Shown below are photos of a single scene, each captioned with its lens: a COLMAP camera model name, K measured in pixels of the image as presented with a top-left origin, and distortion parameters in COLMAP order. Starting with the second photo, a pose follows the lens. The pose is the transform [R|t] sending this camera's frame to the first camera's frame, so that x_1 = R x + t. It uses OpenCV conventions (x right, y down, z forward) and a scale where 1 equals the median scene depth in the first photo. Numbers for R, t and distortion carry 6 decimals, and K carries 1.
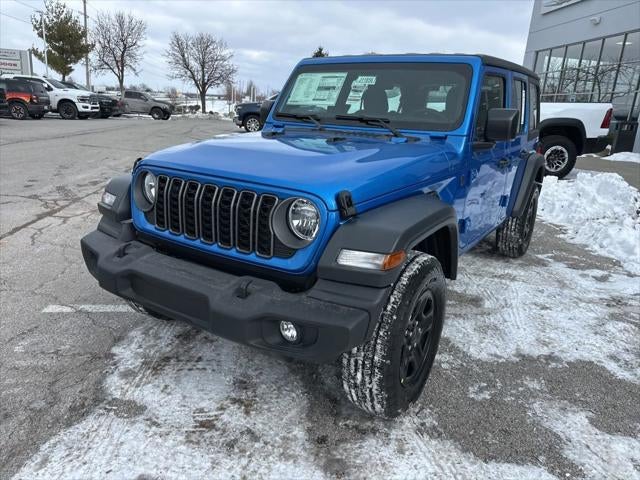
lens RADIAL K [[448.9, 0, 319.5], [0, 448.9, 244.3], [0, 0, 1]] dist [0.034120, -0.036950]
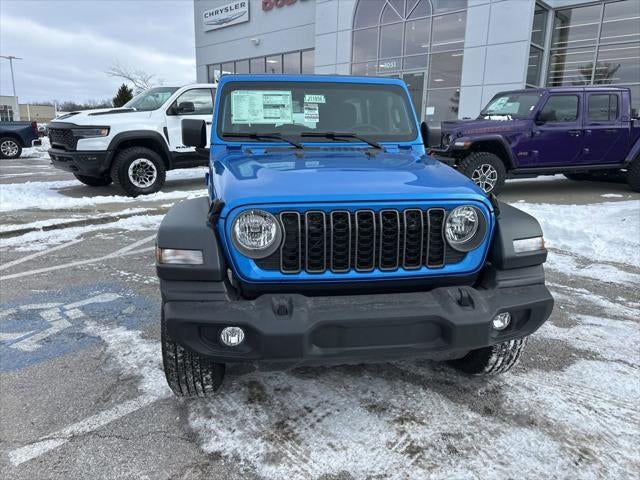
lens RADIAL K [[448.9, 0, 319.9], [0, 448.9, 240.4], [0, 0, 1]] dist [0.034120, -0.036950]
pose [[0.749805, -0.202503, 0.629908, -0.628999], [0.218969, 0.974314, 0.052574, -0.096046], [-0.624375, 0.098511, 0.774888, 0.216477]]
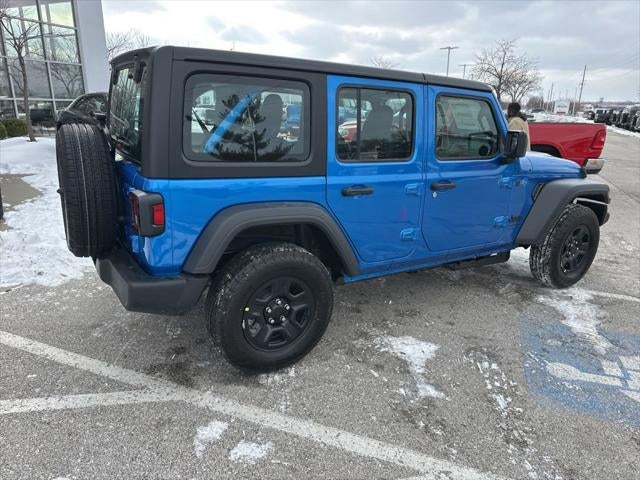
lens RADIAL K [[448.9, 0, 320.3], [0, 448.9, 236.4], [0, 0, 1]] dist [0.034120, -0.036950]
pose [[-0.896832, -0.198085, 0.395544, -0.184551], [0.053516, 0.838995, 0.541500, -0.780641], [-0.439122, 0.506803, -0.741837, 2.329601]]
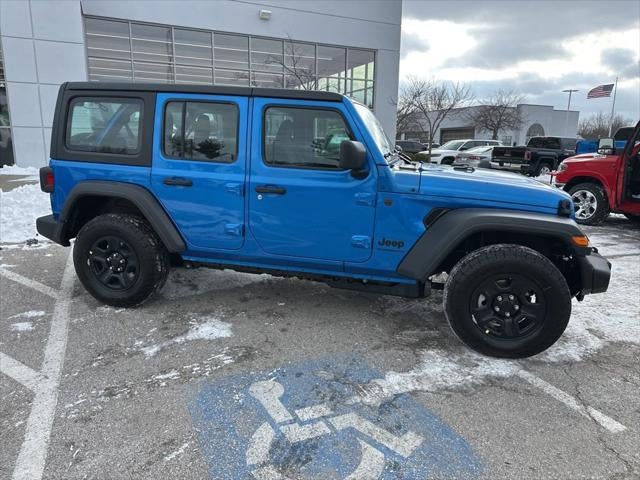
lens RADIAL K [[448.9, 0, 318.9], [0, 448.9, 236.7], [0, 0, 1]] dist [0.034120, -0.036950]
pose [[-0.337613, -0.260375, 0.904556, -1.058848], [0.231060, 0.908653, 0.347794, -0.550366], [-0.912485, 0.326427, -0.246611, 1.574883]]
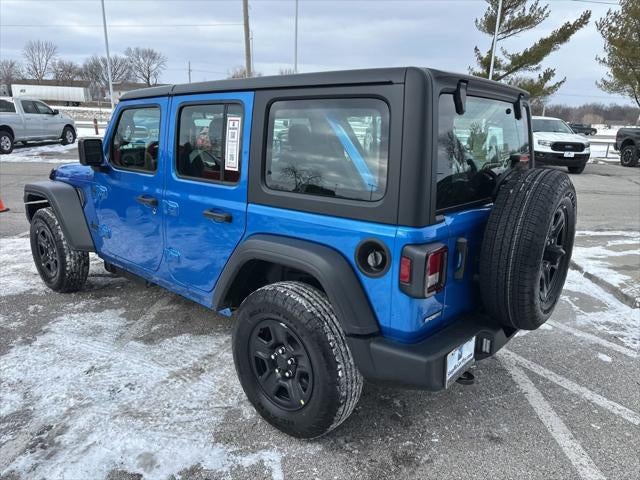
lens RADIAL K [[448.9, 0, 317.2], [0, 448.9, 244.5], [0, 0, 1]] dist [0.034120, -0.036950]
pose [[-0.126016, 0.206693, -0.970257, 1.371837], [-0.324802, 0.915548, 0.237224, -0.462645], [0.937349, 0.345035, -0.048239, 1.525203]]
